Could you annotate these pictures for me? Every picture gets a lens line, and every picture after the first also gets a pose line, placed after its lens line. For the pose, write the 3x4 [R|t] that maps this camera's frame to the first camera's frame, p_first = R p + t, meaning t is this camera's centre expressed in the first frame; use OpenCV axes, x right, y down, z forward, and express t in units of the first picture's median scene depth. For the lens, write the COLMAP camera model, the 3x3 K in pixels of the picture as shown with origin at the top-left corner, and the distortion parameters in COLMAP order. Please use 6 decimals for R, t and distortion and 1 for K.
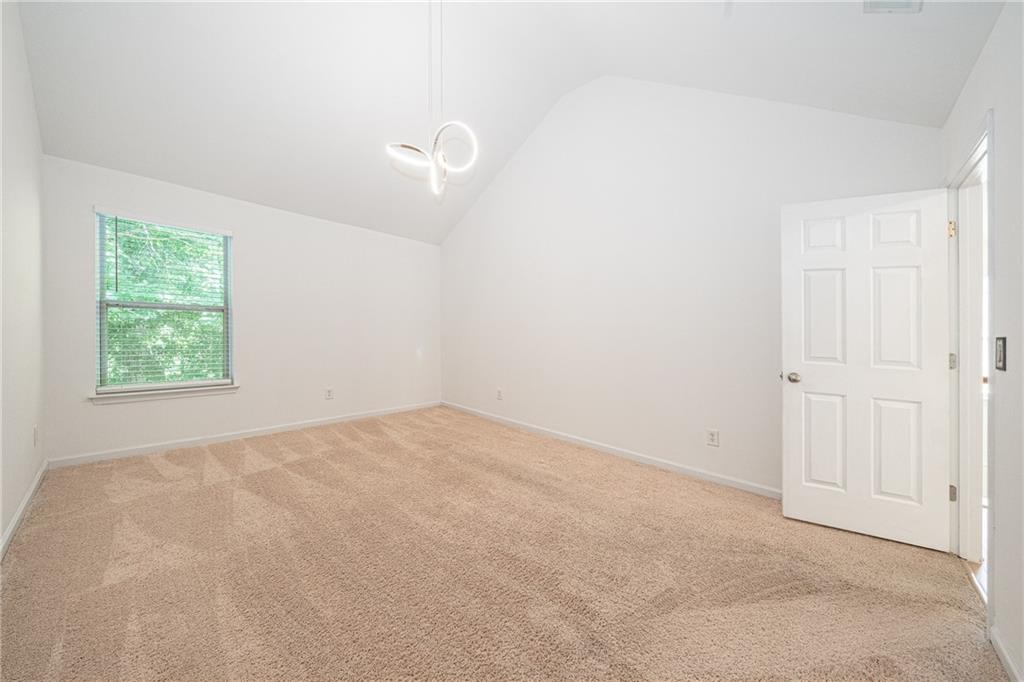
lens RADIAL K [[349.8, 0, 514.8], [0, 349.8, 331.3], [0, 0, 1]] dist [-0.001048, 0.000008]
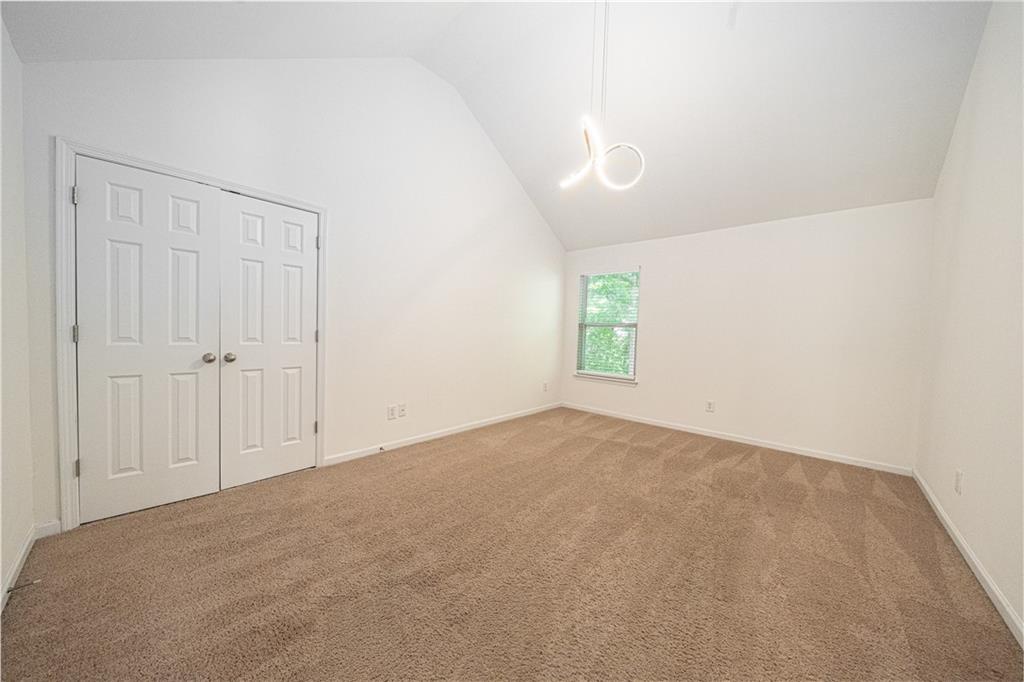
lens RADIAL K [[349.8, 0, 510.8], [0, 349.8, 342.8], [0, 0, 1]] dist [-0.001048, 0.000008]
pose [[-0.006284, 0.004682, -0.999969, 0.667146], [-0.022435, 0.999737, 0.004822, 0.013022], [0.999729, 0.022464, -0.006178, 0.635845]]
